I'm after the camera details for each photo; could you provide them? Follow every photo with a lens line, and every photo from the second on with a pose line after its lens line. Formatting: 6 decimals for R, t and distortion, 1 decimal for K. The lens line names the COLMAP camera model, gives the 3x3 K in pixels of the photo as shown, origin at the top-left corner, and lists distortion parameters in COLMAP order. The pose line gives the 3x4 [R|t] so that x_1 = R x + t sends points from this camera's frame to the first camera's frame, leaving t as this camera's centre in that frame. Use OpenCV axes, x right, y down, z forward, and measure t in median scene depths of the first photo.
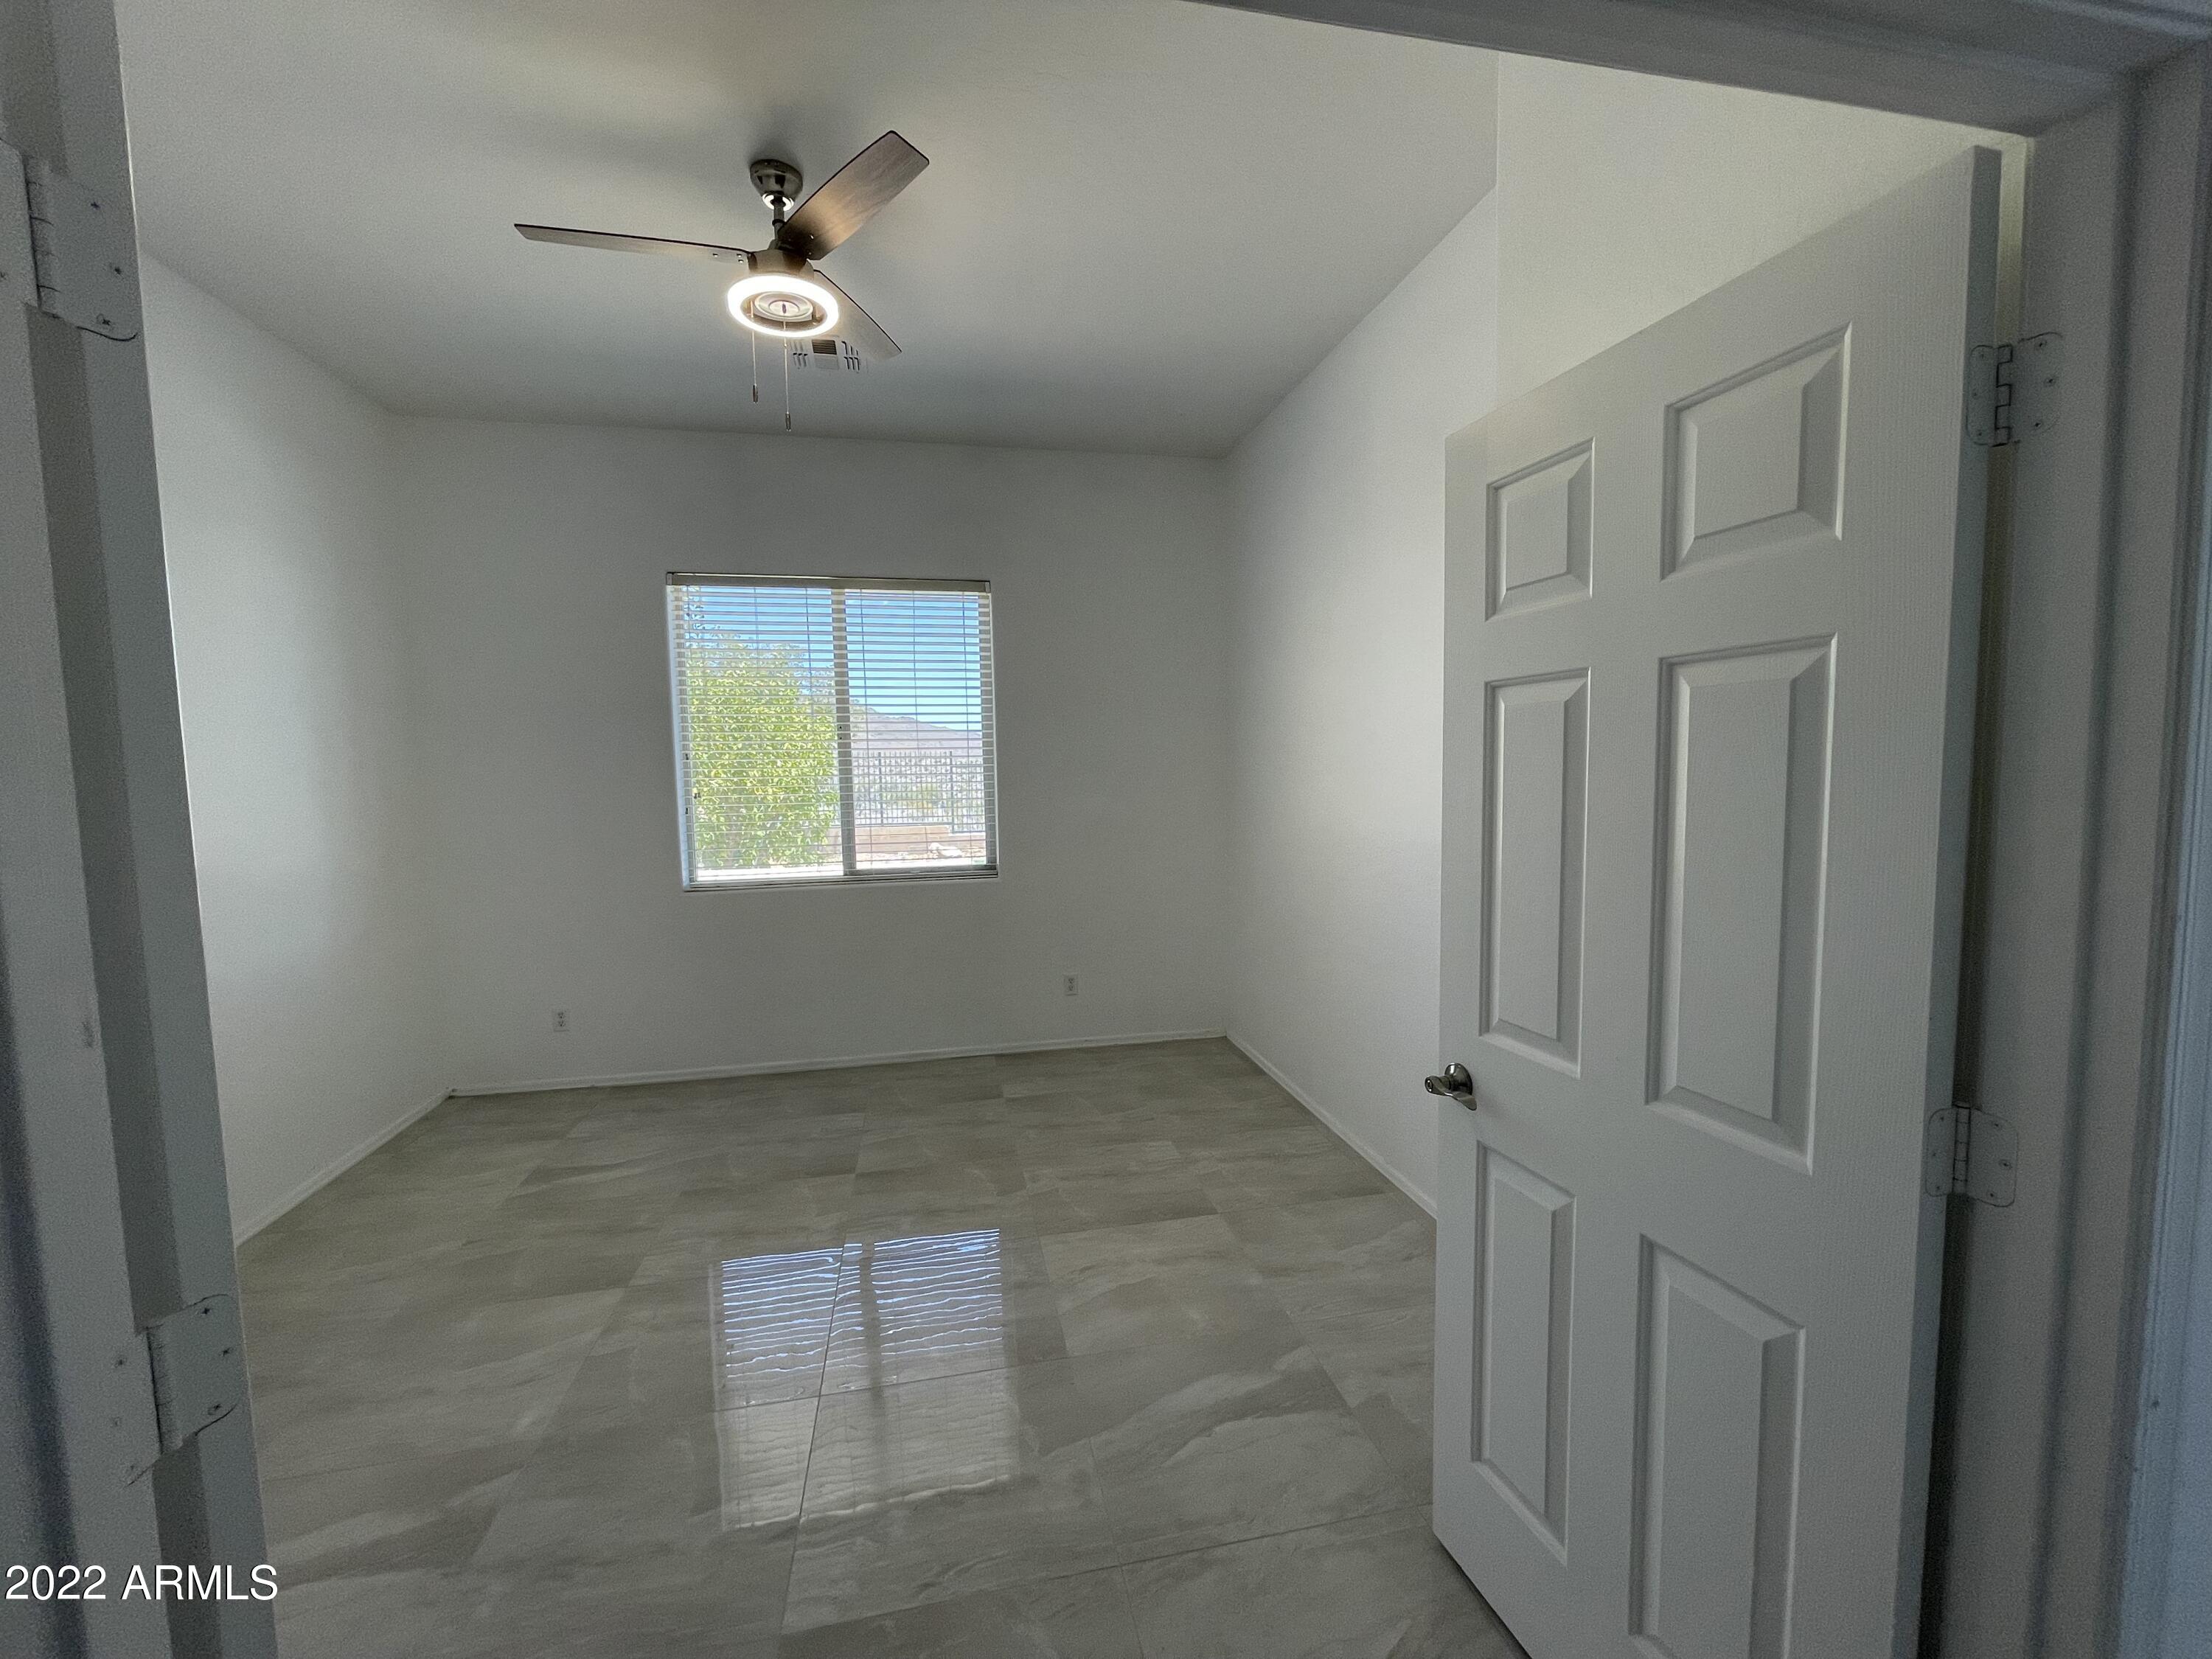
lens RADIAL K [[892.7, 0, 1121.2], [0, 892.7, 836.9], [0, 0, 1]] dist [-0.003422, 0.000918]
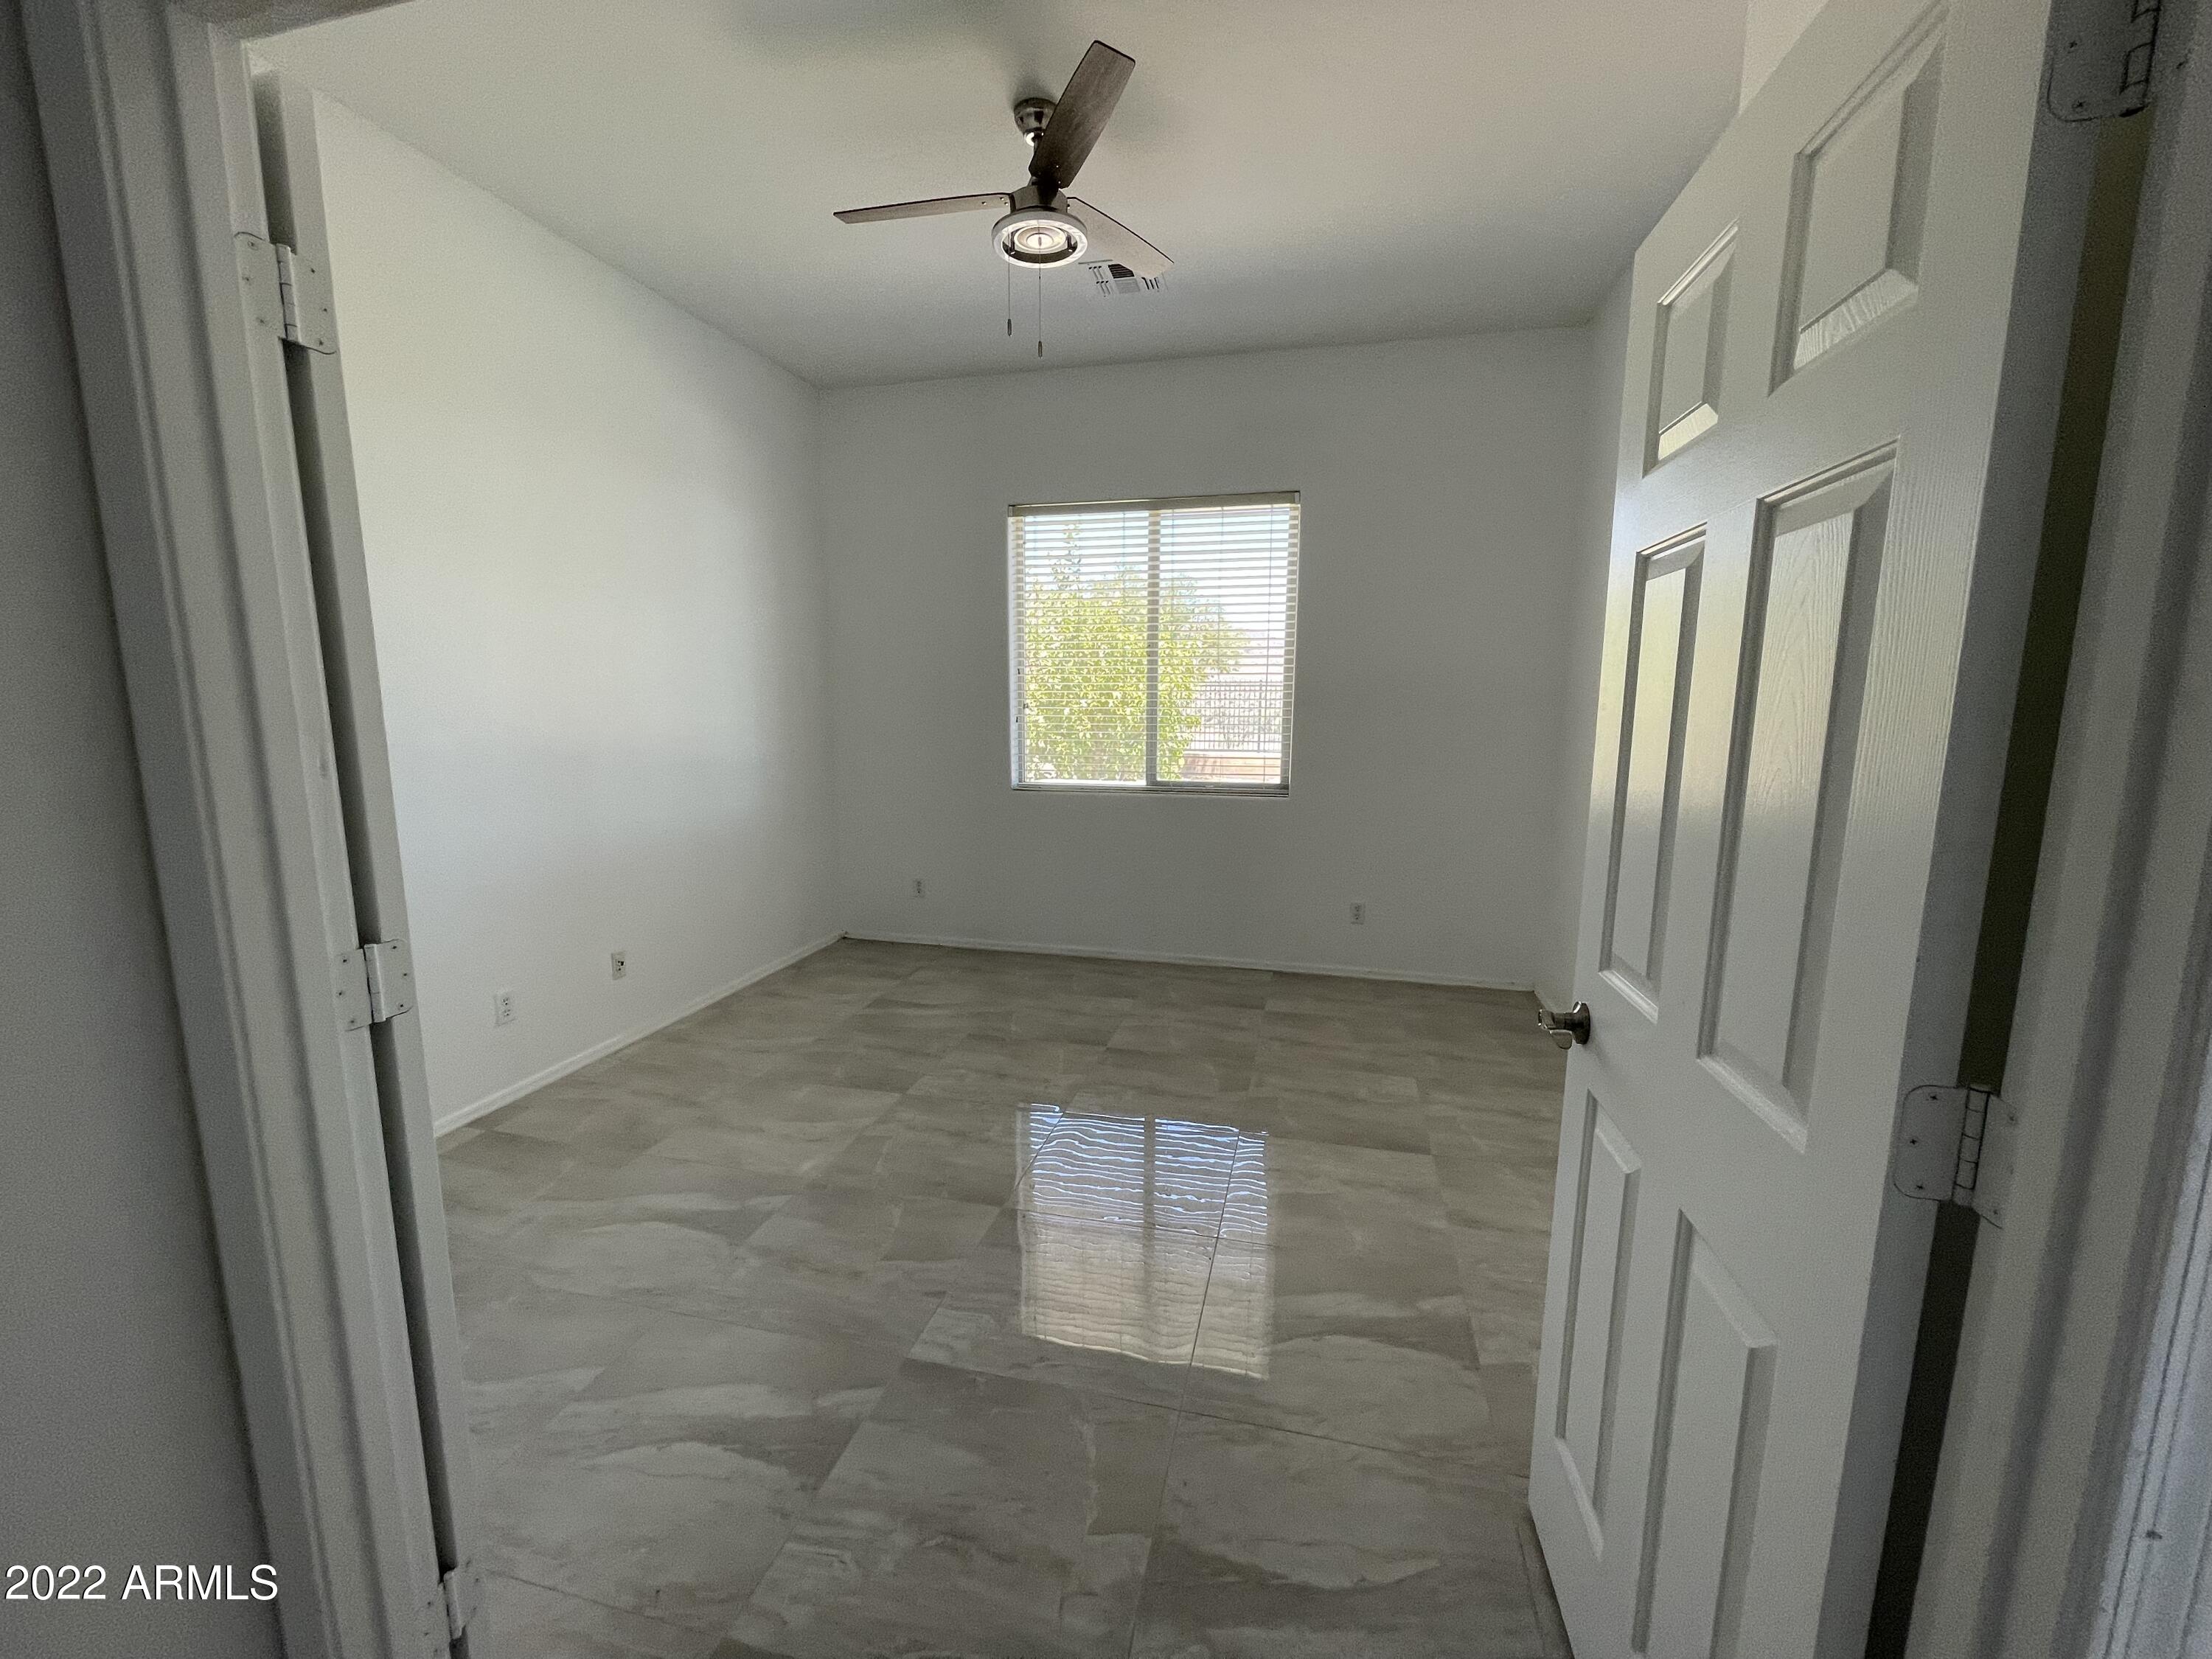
lens RADIAL K [[892.7, 0, 1095.2], [0, 892.7, 833.8], [0, 0, 1]] dist [-0.003422, 0.000918]
pose [[0.900259, 0.084523, -0.427071, 0.140013], [-0.052183, 0.994850, 0.086894, 0.016539], [0.432216, -0.055941, 0.900033, 0.010859]]
